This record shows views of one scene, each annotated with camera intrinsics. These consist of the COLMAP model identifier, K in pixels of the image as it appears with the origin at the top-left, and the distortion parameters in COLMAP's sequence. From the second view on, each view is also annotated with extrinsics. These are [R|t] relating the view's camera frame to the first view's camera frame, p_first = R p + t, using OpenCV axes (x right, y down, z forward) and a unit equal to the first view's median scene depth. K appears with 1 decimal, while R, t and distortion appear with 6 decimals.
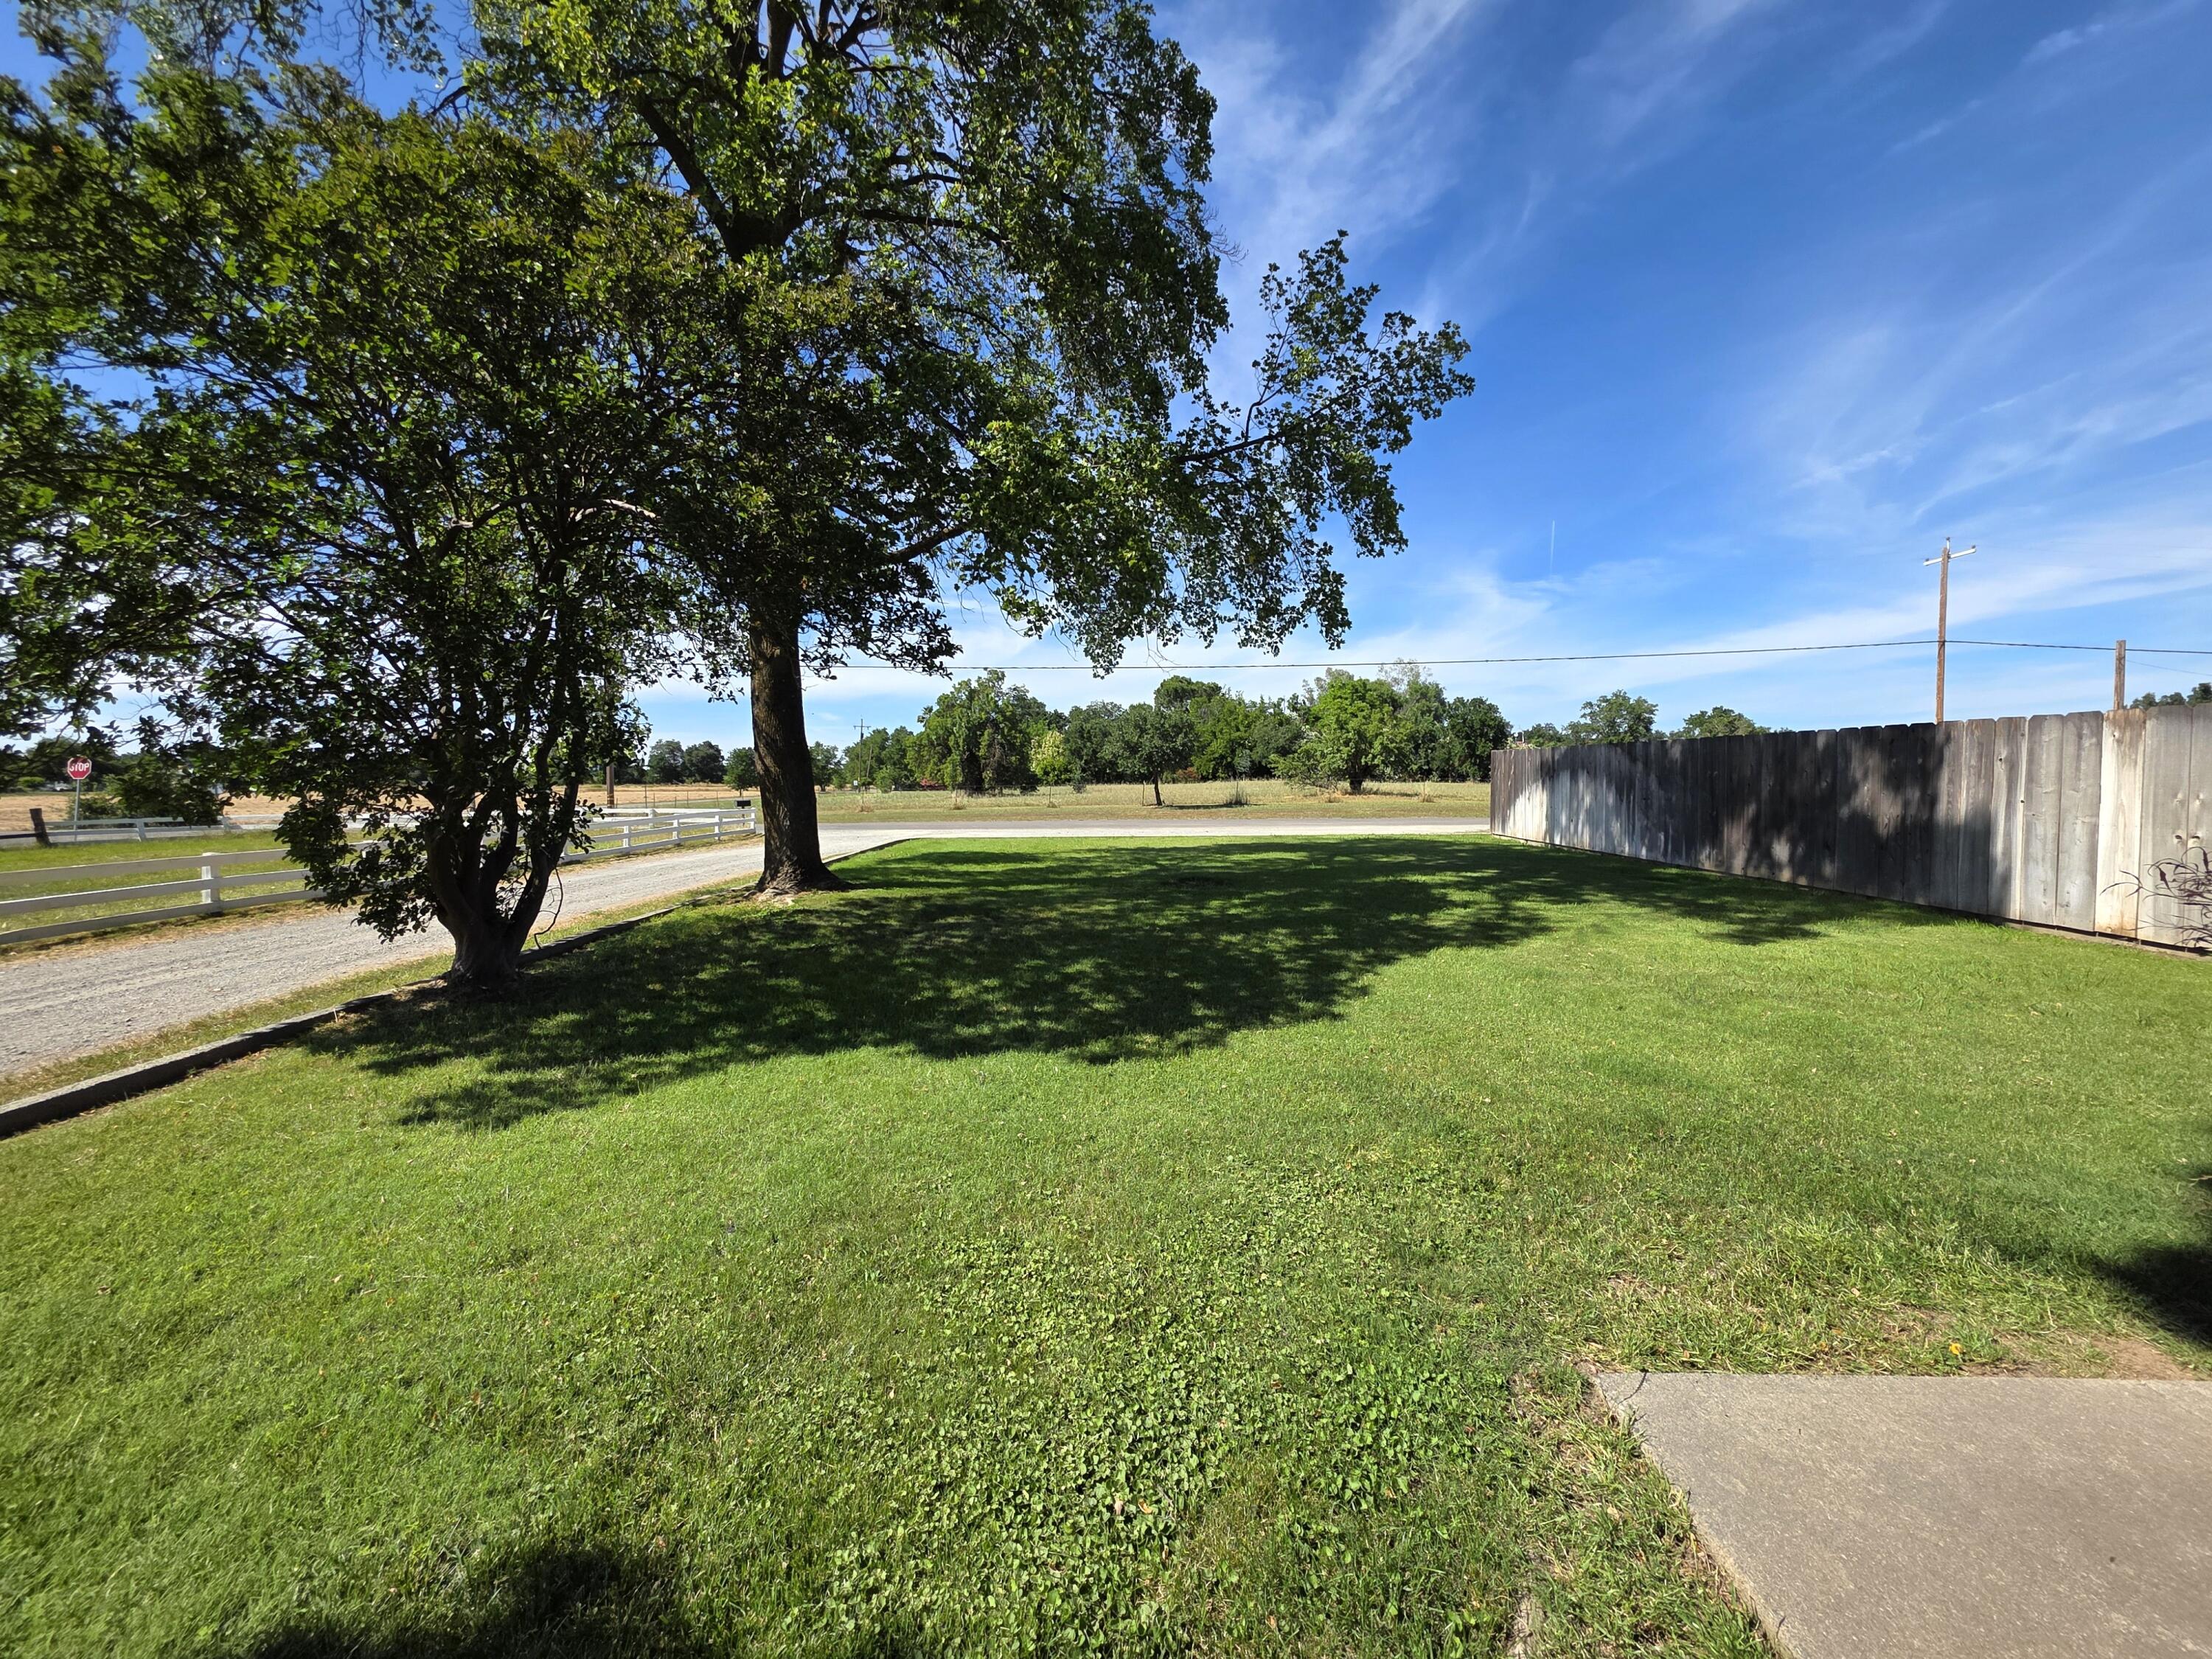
lens RADIAL K [[883.2, 0, 1115.4], [0, 883.2, 783.2], [0, 0, 1]] dist [-0.000542, 0.000065]
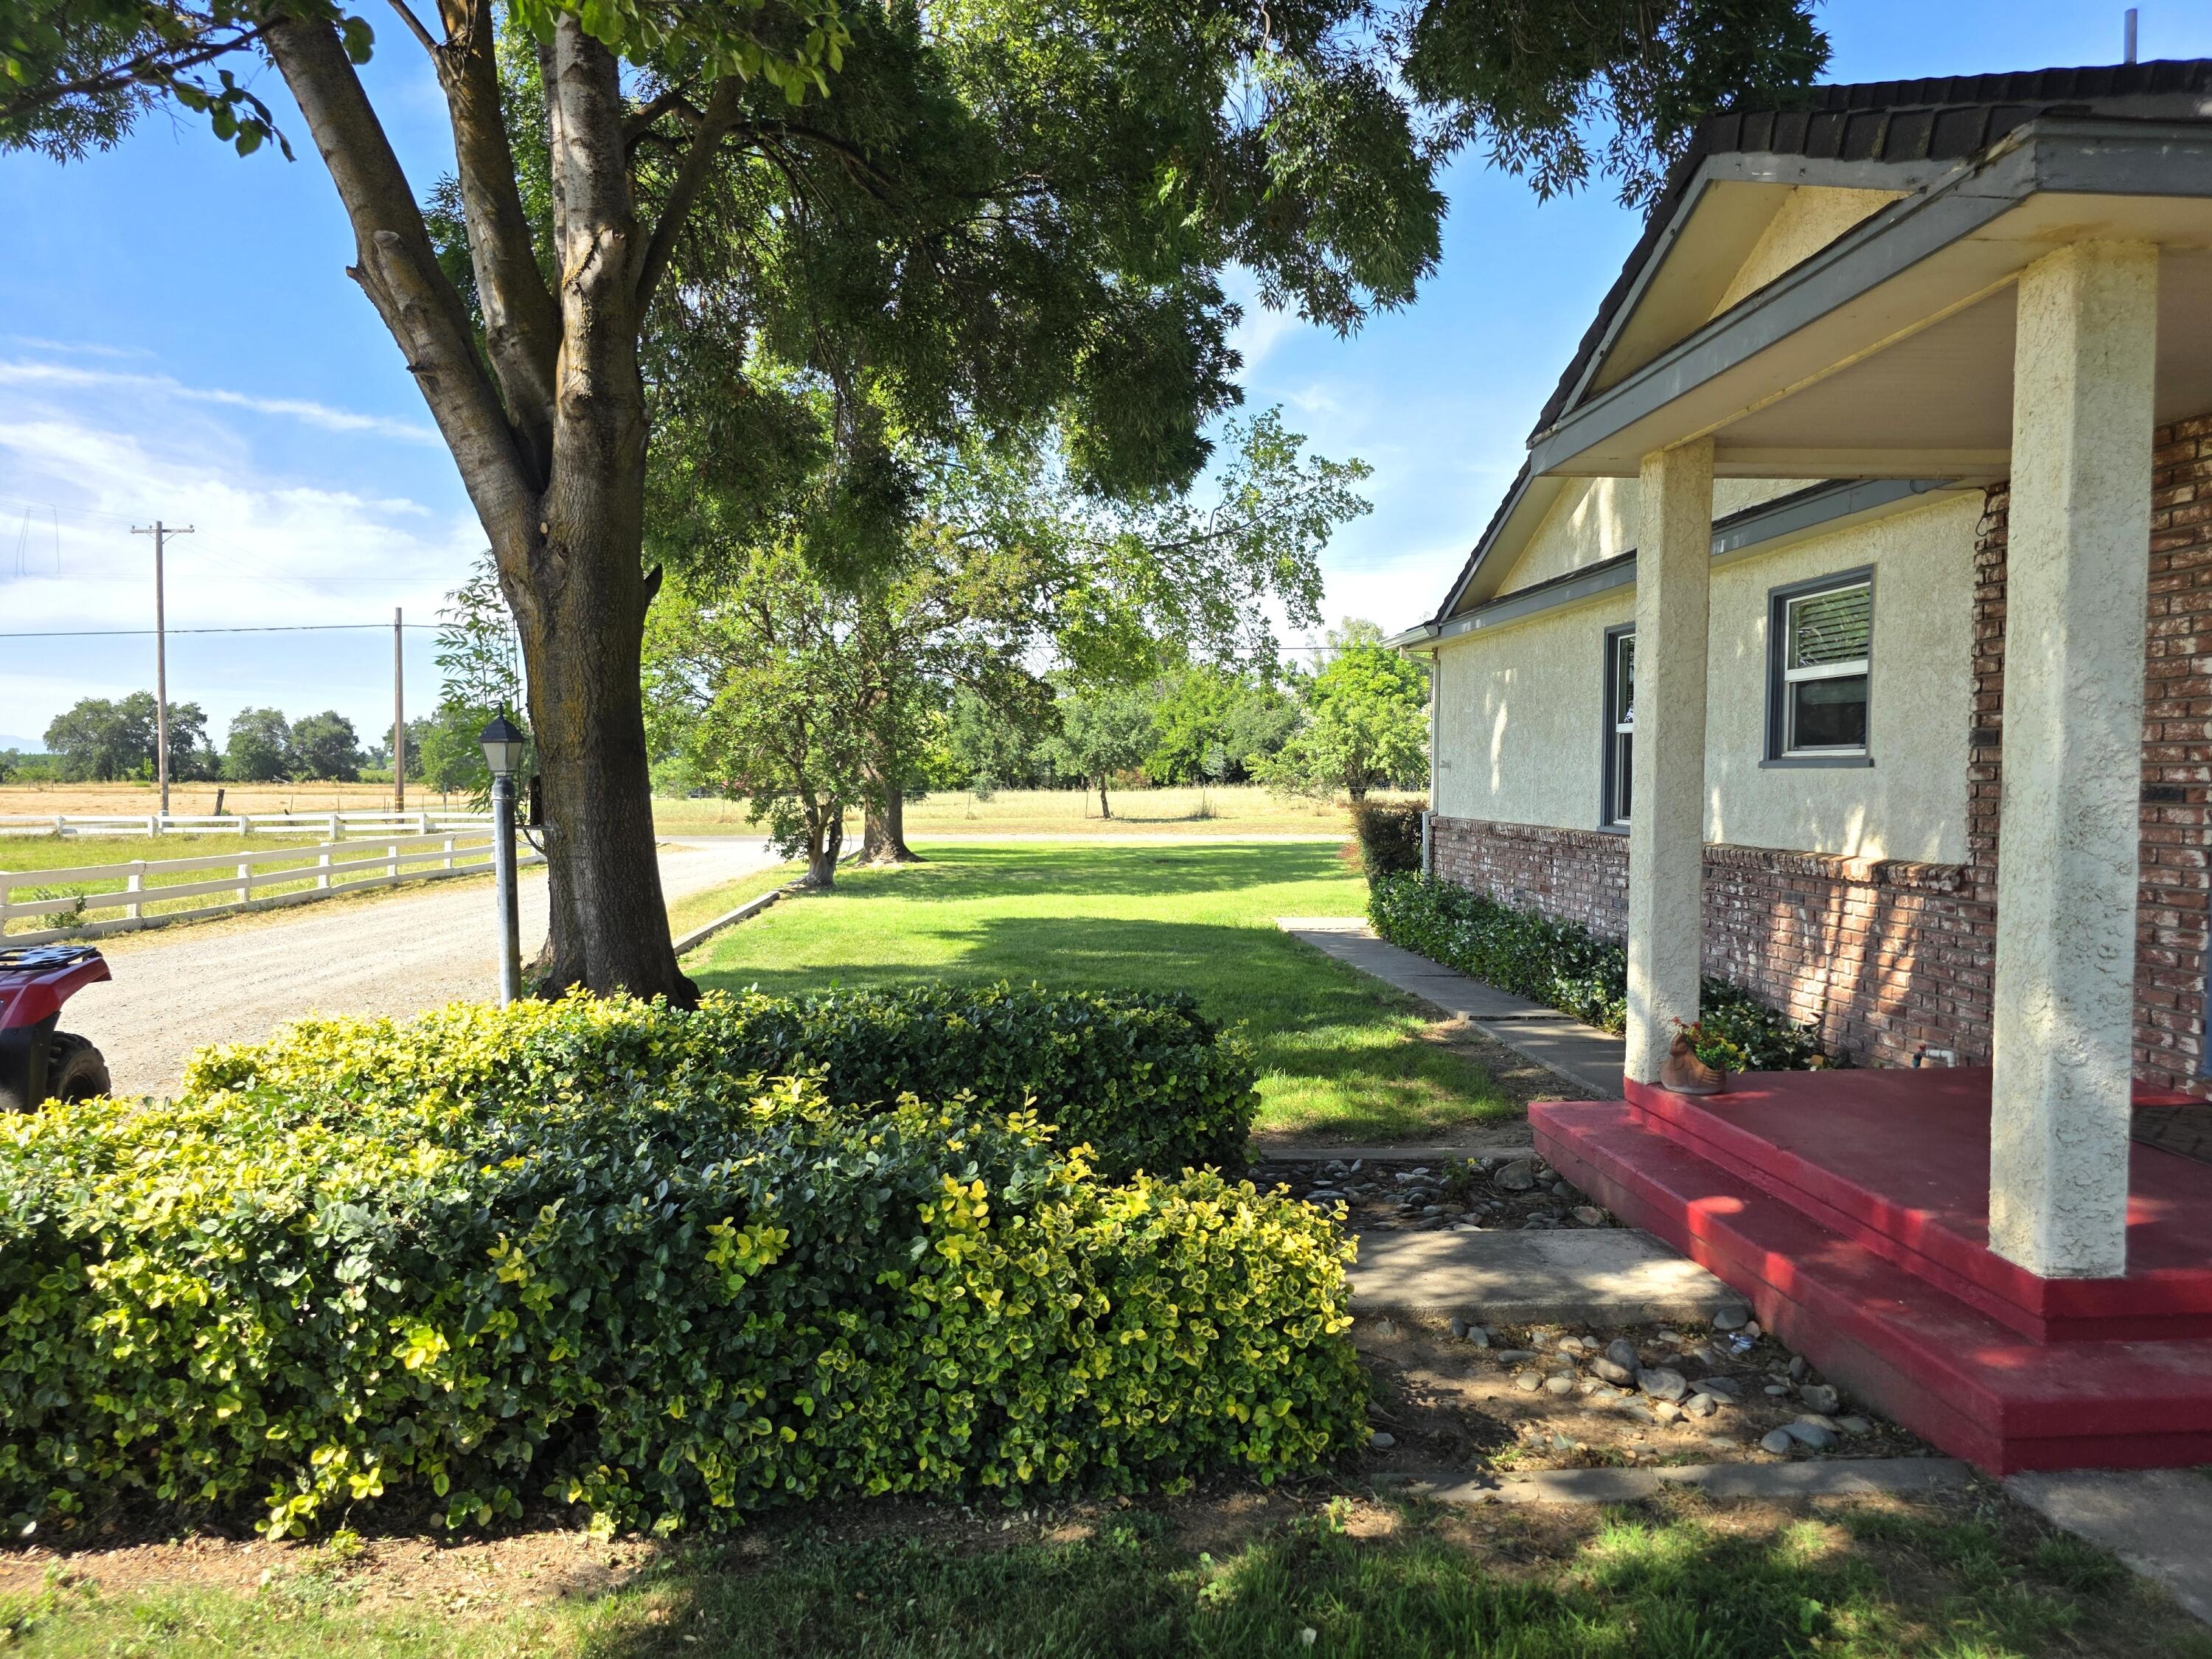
lens RADIAL K [[1456.0, 0, 1102.5], [0, 1456.0, 837.3], [0, 0, 1]] dist [0.072230, -0.042742]
pose [[0.997770, 0.008641, 0.066188, -0.043163], [-0.010771, 0.999433, 0.031892, 0.000765], [-0.065875, -0.032534, 0.997297, -0.332034]]
